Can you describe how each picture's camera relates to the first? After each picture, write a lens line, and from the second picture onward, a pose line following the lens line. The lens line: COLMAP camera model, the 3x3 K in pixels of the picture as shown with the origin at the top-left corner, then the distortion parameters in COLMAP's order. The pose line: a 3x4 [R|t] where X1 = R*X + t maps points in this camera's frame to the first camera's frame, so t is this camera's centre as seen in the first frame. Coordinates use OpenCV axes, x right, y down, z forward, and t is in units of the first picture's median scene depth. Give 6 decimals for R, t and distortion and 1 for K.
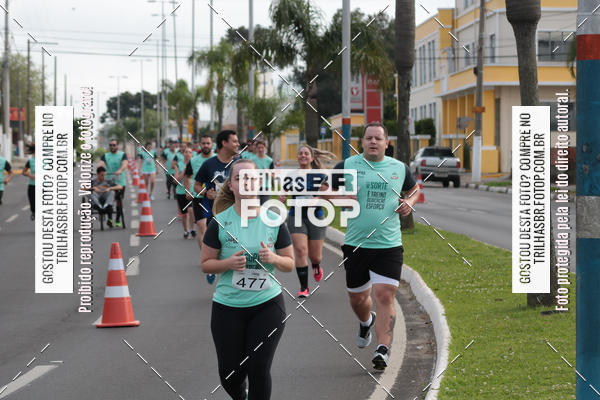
lens RADIAL K [[3754.4, 0, 300.0], [0, 3754.4, 200.0], [0, 0, 1]] dist [0.706030, 25.023734]
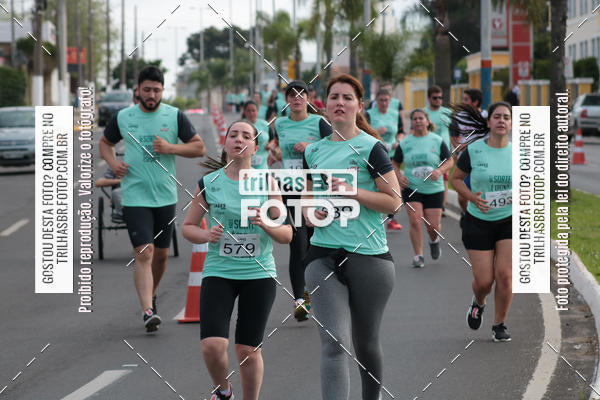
lens RADIAL K [[3754.4, 0, 300.0], [0, 3754.4, 200.0], [0, 0, 1]] dist [0.706030, 25.023734]
pose [[0.999511, -0.006110, -0.030682, -0.002945], [0.005945, 0.999967, -0.005455, 0.012515], [0.030714, 0.005270, 0.999514, 0.199765]]
